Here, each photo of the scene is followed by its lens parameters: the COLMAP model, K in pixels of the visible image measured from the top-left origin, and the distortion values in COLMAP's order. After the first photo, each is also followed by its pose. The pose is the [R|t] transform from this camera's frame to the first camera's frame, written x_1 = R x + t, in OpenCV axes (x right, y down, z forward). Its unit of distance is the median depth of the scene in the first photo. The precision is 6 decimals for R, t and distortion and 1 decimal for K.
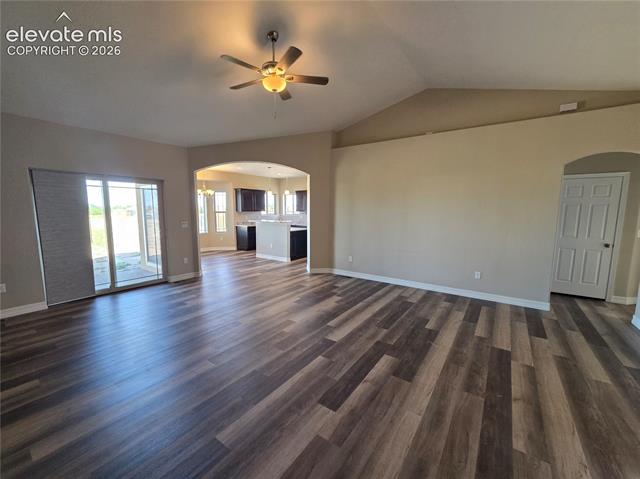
lens RADIAL K [[260.9, 0, 319.6], [0, 260.9, 238.7], [0, 0, 1]] dist [0.009291, 0.000075]
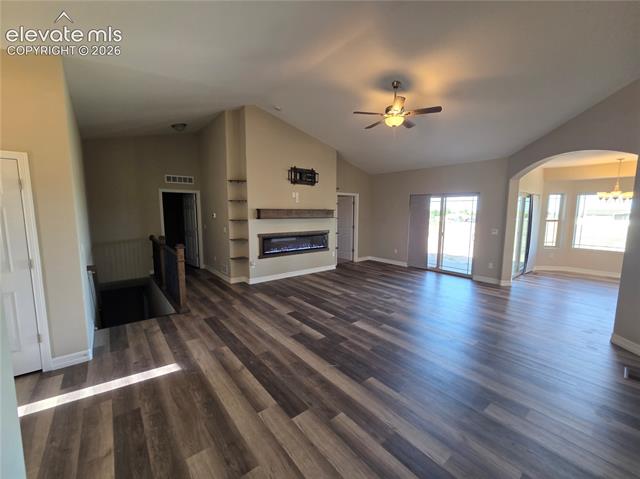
lens RADIAL K [[260.9, 0, 321.7], [0, 260.9, 240.6], [0, 0, 1]] dist [0.009291, 0.000075]
pose [[-0.259187, 0.101325, -0.960497, 1.091309], [-0.119775, 0.983433, 0.136066, -0.126755], [0.958372, 0.150310, -0.242757, 0.958936]]
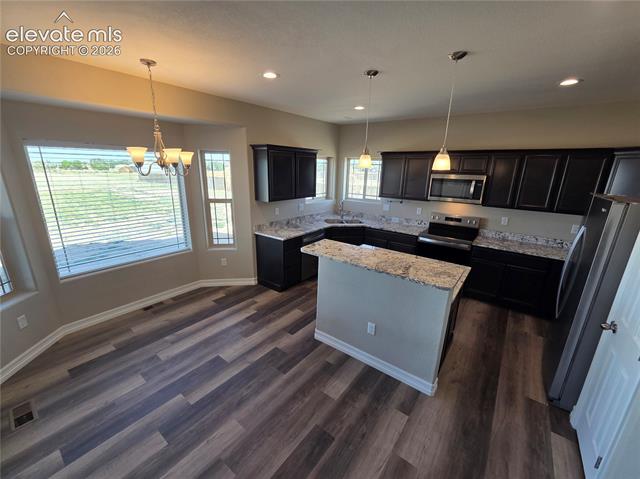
lens RADIAL K [[260.9, 0, 317.9], [0, 260.9, 241.2], [0, 0, 1]] dist [0.009291, 0.000075]
pose [[0.999132, 0.027762, -0.031065, -0.369751], [-0.022520, 0.987193, 0.157933, -0.199055], [0.035051, -0.157096, 0.986961, 1.041479]]
